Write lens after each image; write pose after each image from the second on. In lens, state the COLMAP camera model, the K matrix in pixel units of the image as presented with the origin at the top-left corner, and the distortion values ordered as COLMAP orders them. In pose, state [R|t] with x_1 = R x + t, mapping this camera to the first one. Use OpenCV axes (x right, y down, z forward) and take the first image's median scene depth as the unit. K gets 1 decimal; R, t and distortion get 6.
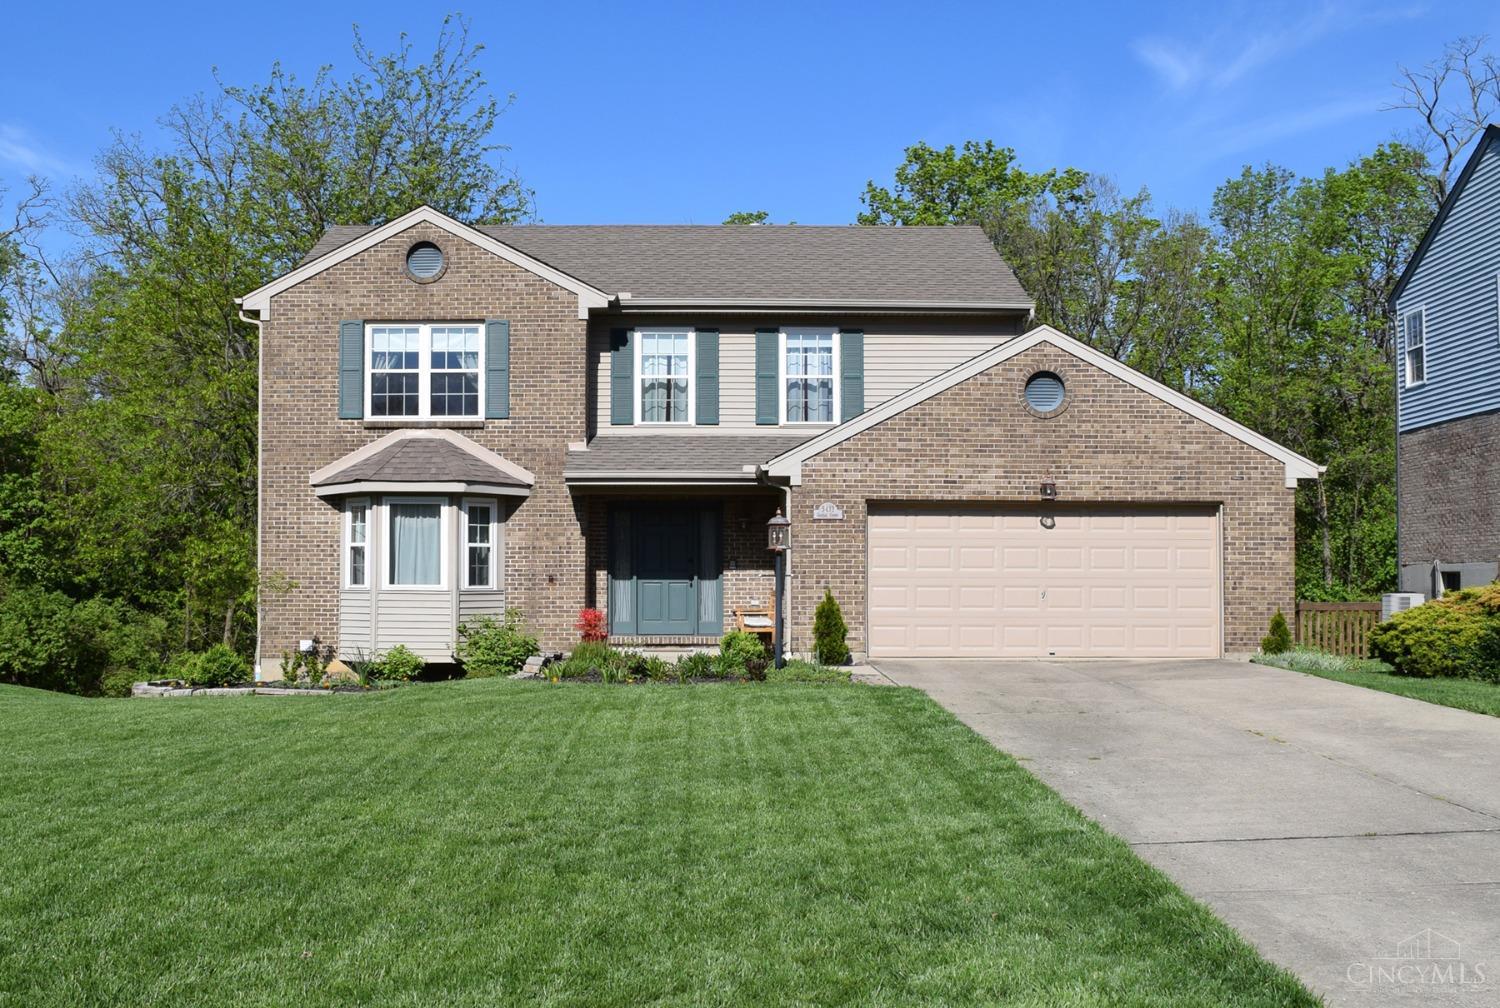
lens RADIAL K [[1556.7, 0, 709.1], [0, 1556.7, 536.3], [0, 0, 1]] dist [-0.093496, 0.008920]
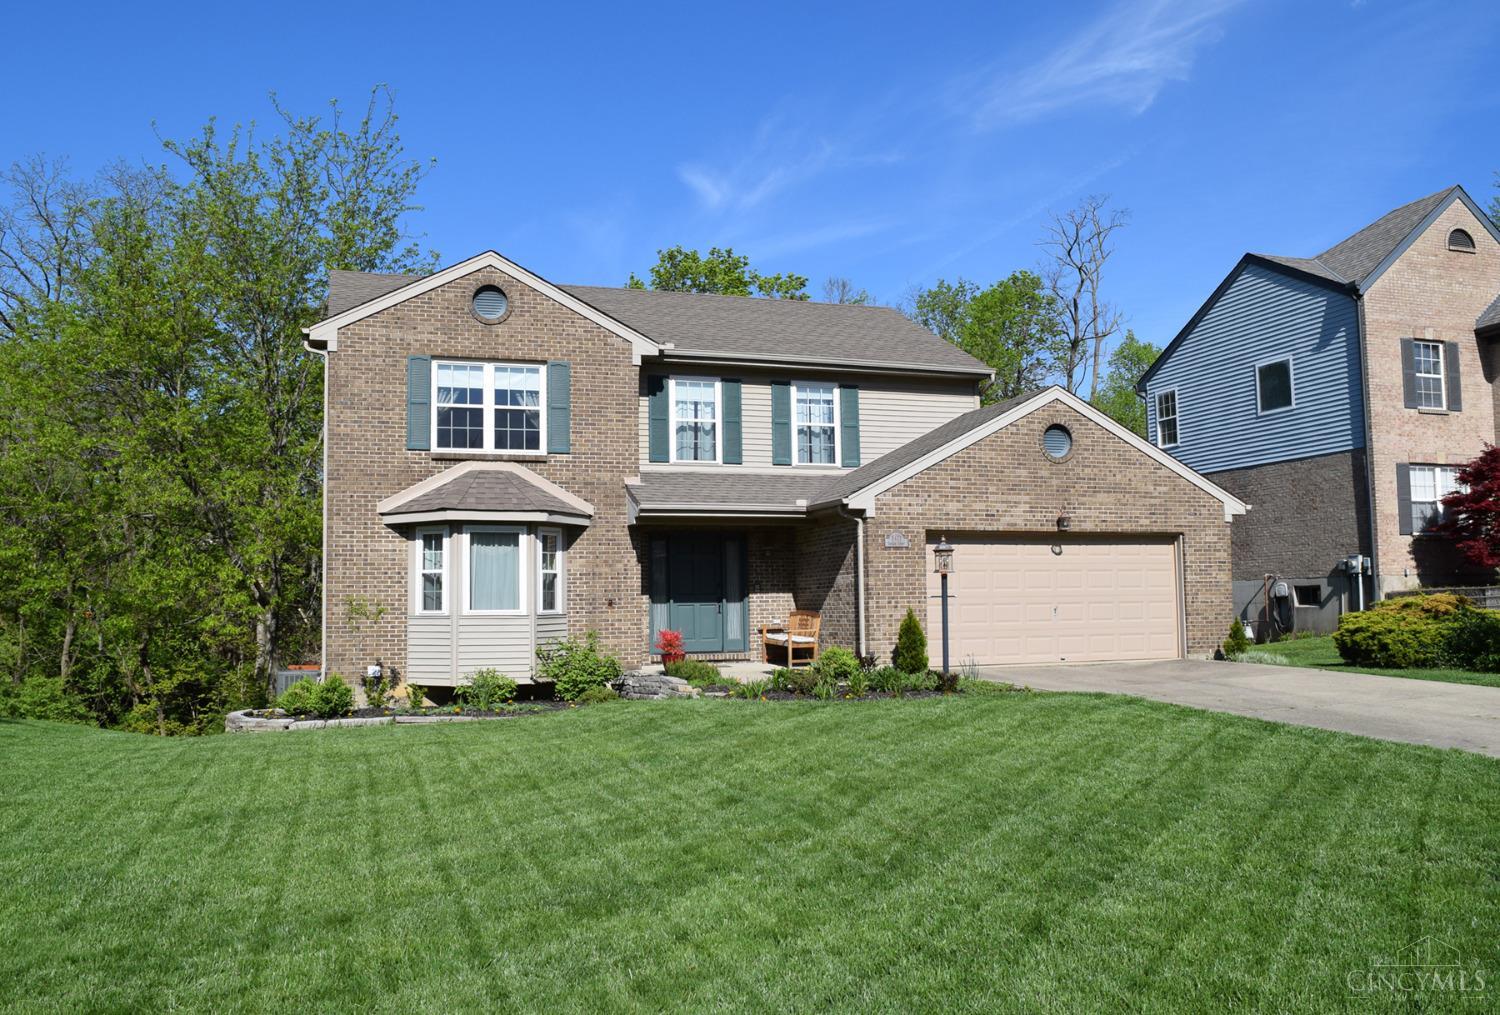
lens RADIAL K [[1226.6, 0, 750.0], [0, 1226.6, 507.5], [0, 0, 1]] dist [-0.090941, 0.013650]
pose [[0.949399, 0.011187, 0.313873, -0.276898], [0.003969, 0.998858, -0.047608, 0.002229], [-0.314048, 0.046445, 0.948270, 0.160202]]
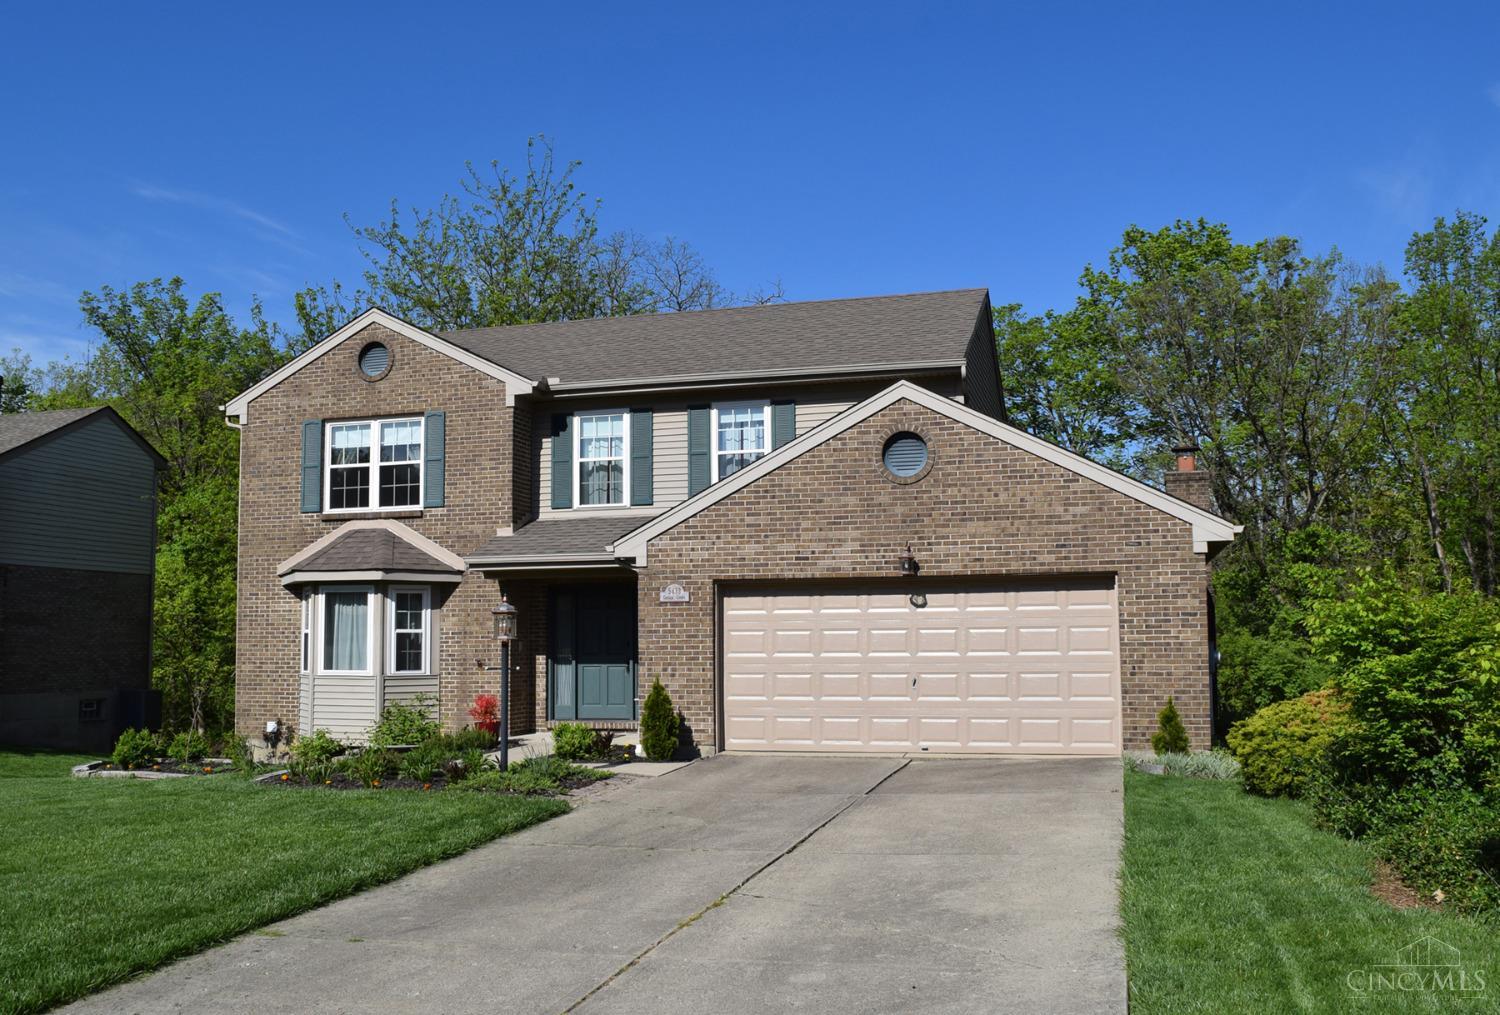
lens RADIAL K [[1328.8, 0, 750.0], [0, 1328.8, 507.5], [0, 0, 1]] dist [-0.093807, -0.000003]
pose [[0.961603, -0.037944, -0.271807, 0.304194], [0.018185, 0.997029, -0.074849, -0.006288], [0.273840, 0.067032, 0.959437, 0.217736]]
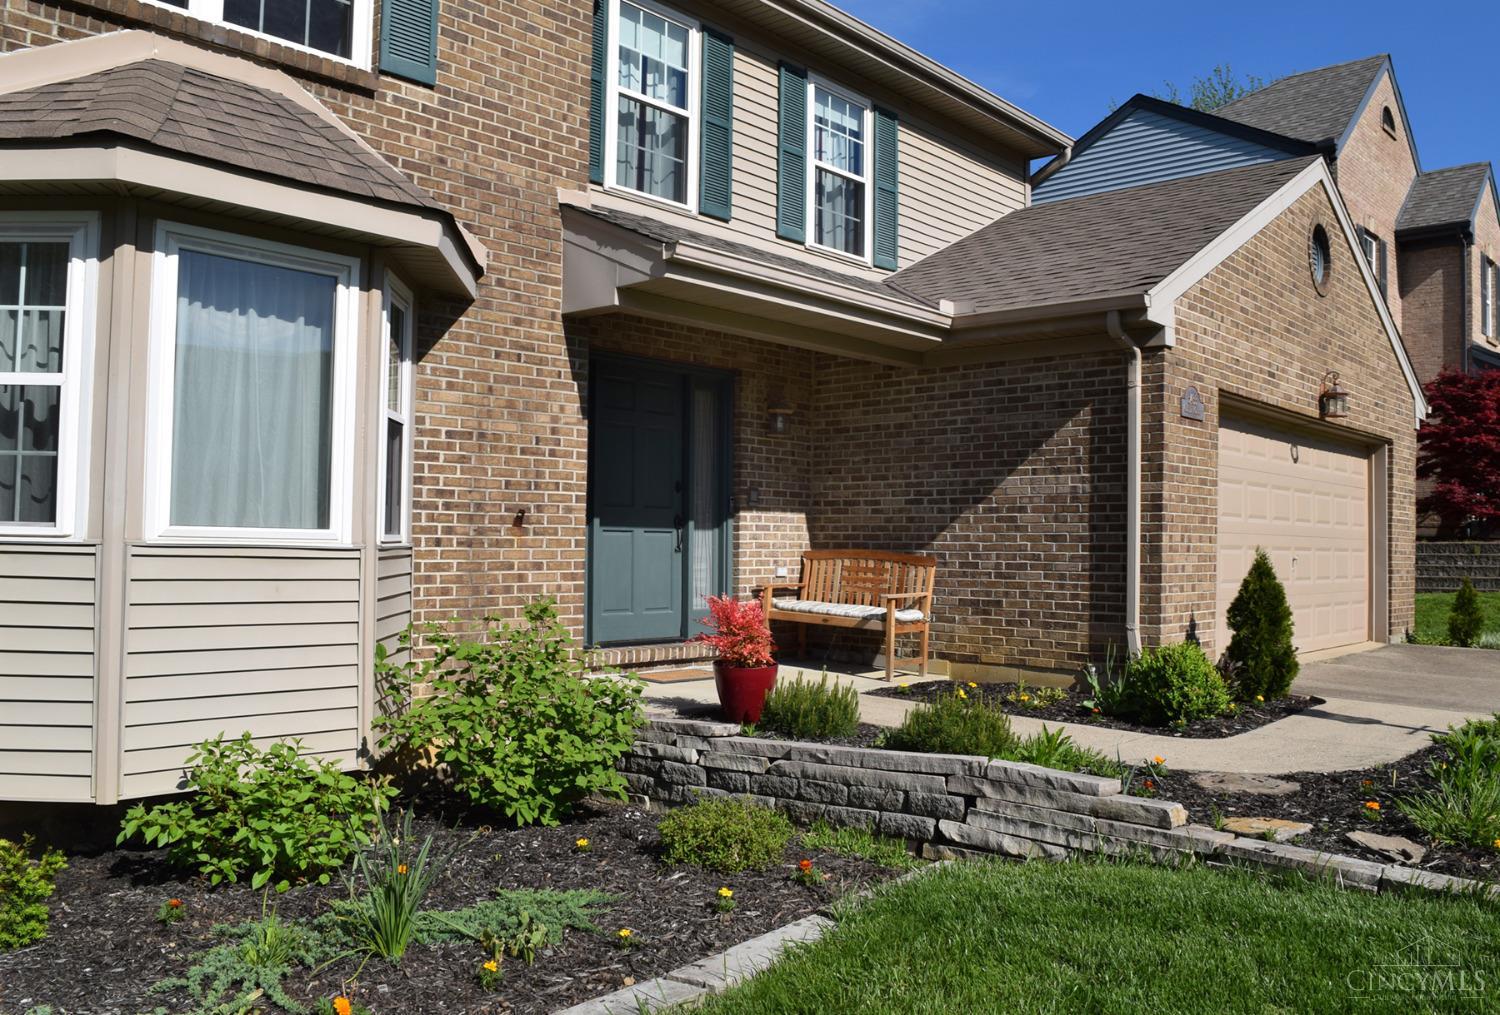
lens RADIAL K [[1225.9, 0, 765.6], [0, 1225.9, 506.2], [0, 0, 1]] dist [-0.091202, 0.016060]
pose [[0.670773, 0.031148, 0.741008, -0.288821], [-0.038514, 0.999233, -0.007139, 0.024184], [-0.740662, -0.023751, 0.671458, 0.745573]]
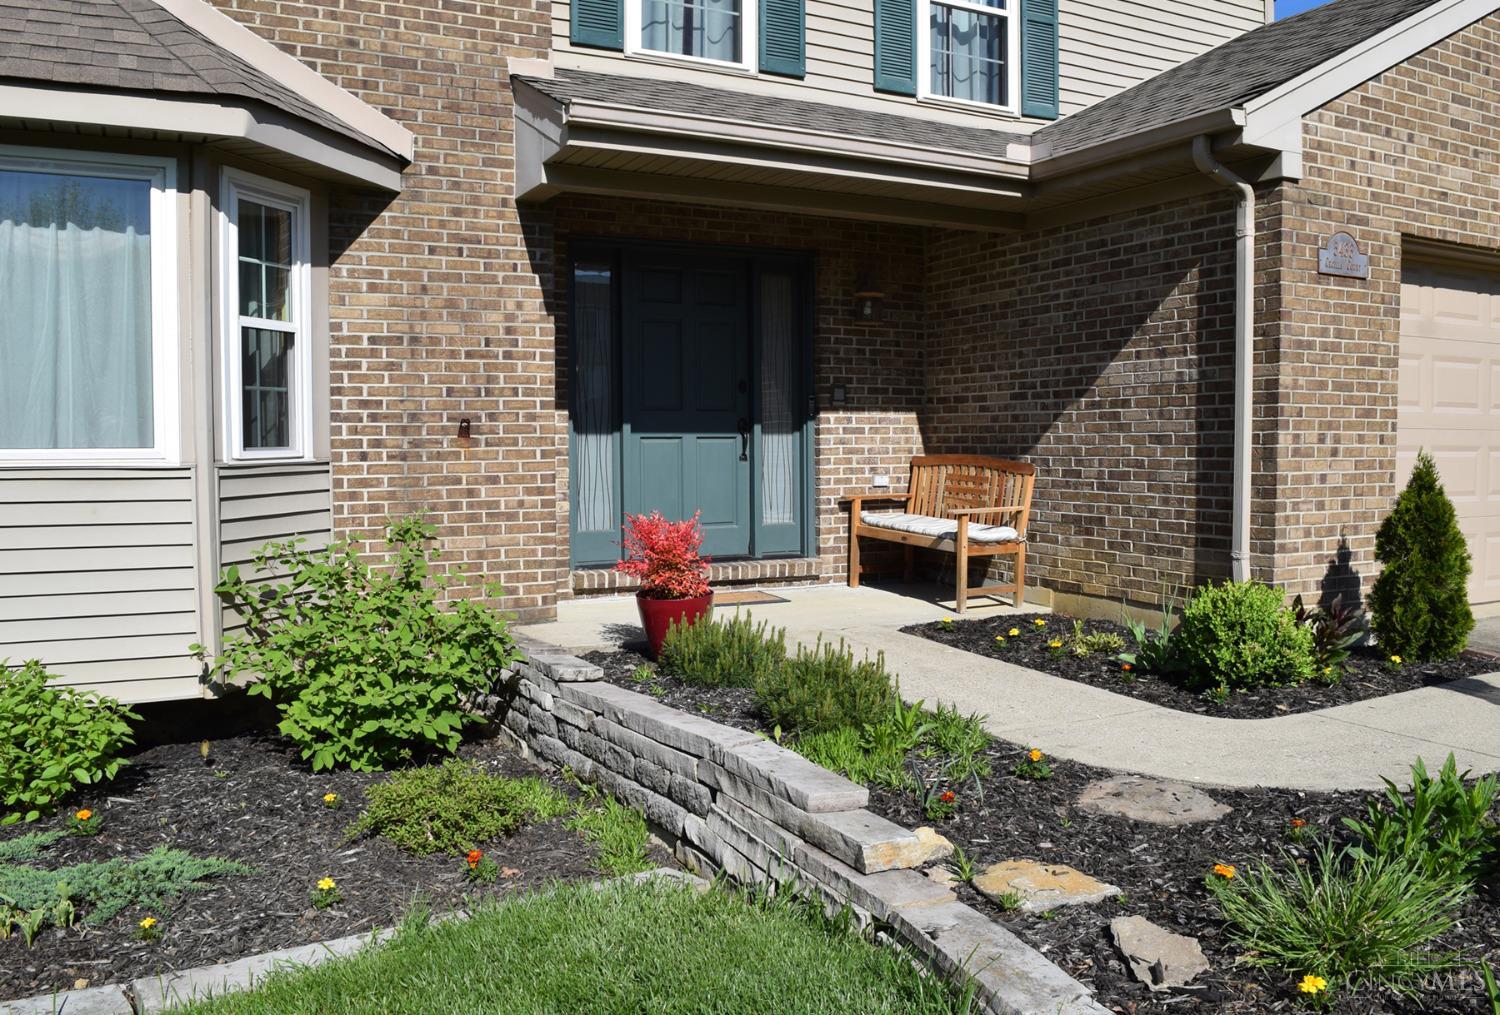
lens RADIAL K [[1220.1, 0, 767.5], [0, 1220.1, 503.7], [0, 0, 1]] dist [-0.093769, 0.021026]
pose [[0.888030, -0.025755, 0.459063, -0.168791], [-0.014071, 0.996440, 0.083123, 0.020491], [-0.459569, -0.080276, 0.884507, 0.716533]]
